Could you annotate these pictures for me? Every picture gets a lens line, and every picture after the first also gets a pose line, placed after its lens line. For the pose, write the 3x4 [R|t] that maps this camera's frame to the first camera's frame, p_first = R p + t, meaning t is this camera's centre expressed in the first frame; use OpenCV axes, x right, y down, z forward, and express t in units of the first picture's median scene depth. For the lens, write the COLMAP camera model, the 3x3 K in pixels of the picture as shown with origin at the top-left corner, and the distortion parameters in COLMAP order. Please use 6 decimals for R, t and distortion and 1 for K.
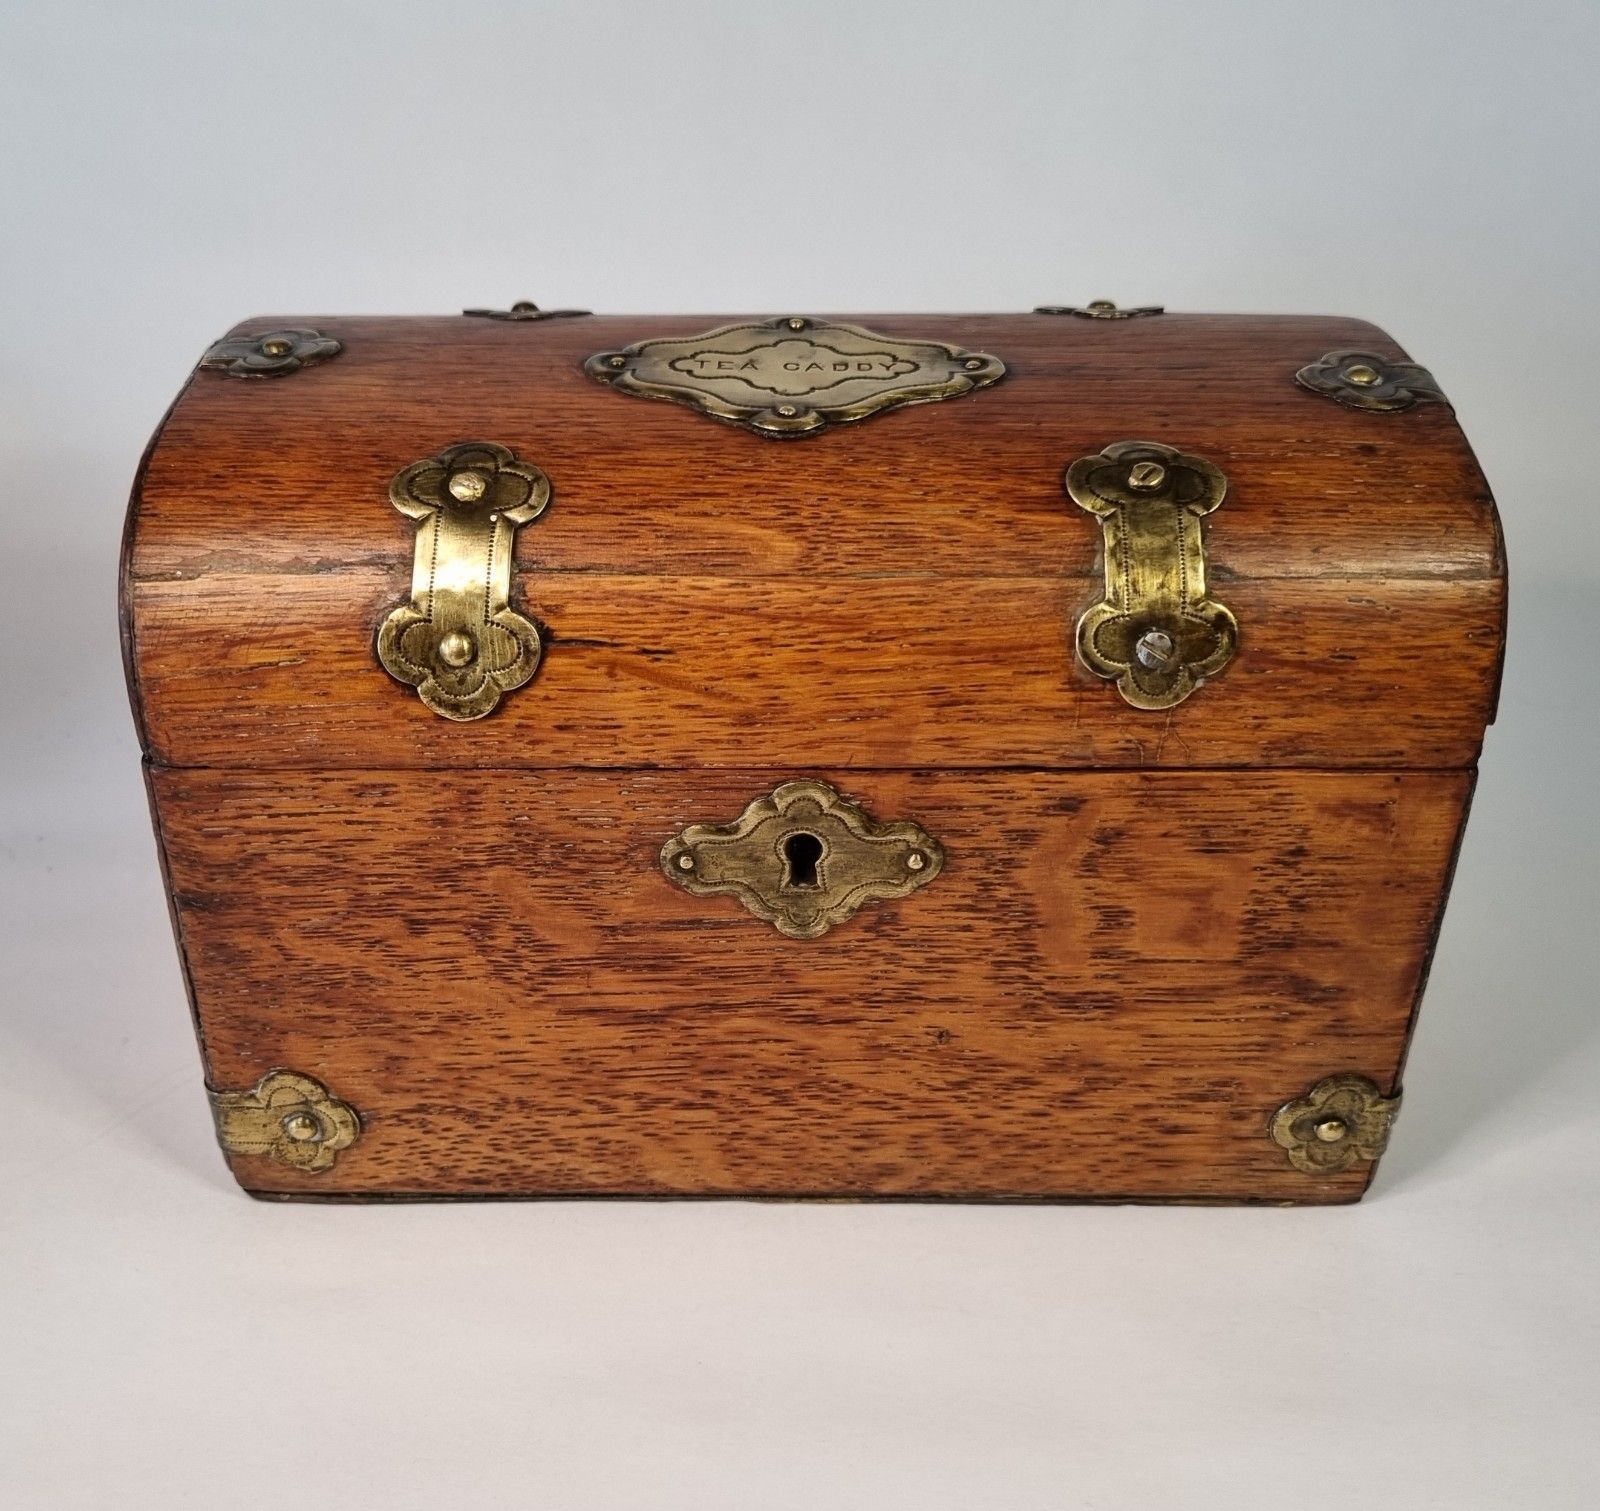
lens RADIAL K [[1861.8, 0, 800.0], [0, 1861.8, 755.5], [0, 0, 1]] dist [-0.004472, -0.005286]
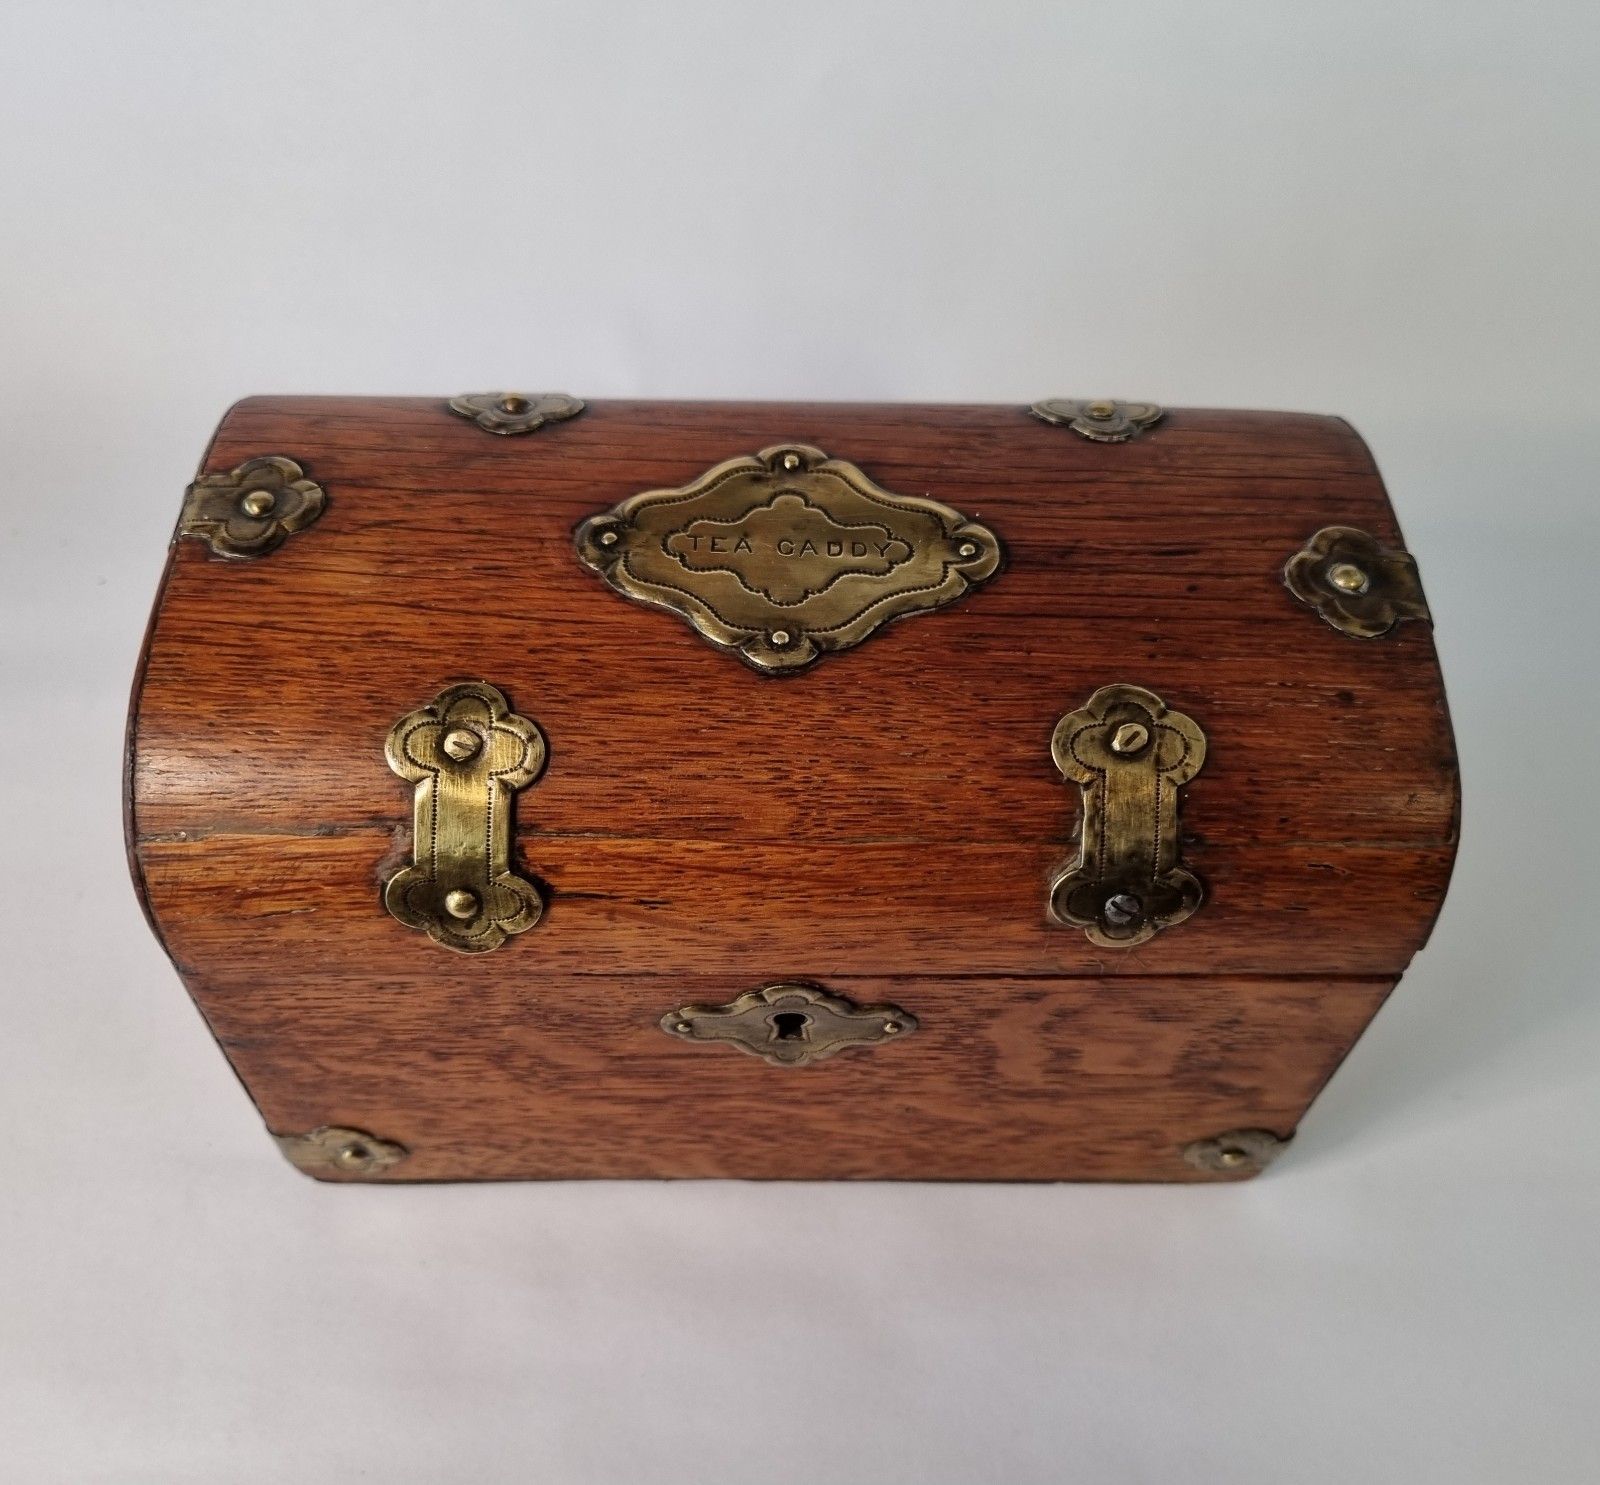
lens RADIAL K [[1559.0, 0, 849.5], [0, 1559.0, 743.1], [0, 0, 1]] dist [-0.006191, 0.000028]
pose [[0.999072, 0.014293, 0.040630, -0.003135], [-0.027707, 0.935510, 0.352212, -0.428142], [-0.032976, -0.353011, 0.935038, 0.191976]]
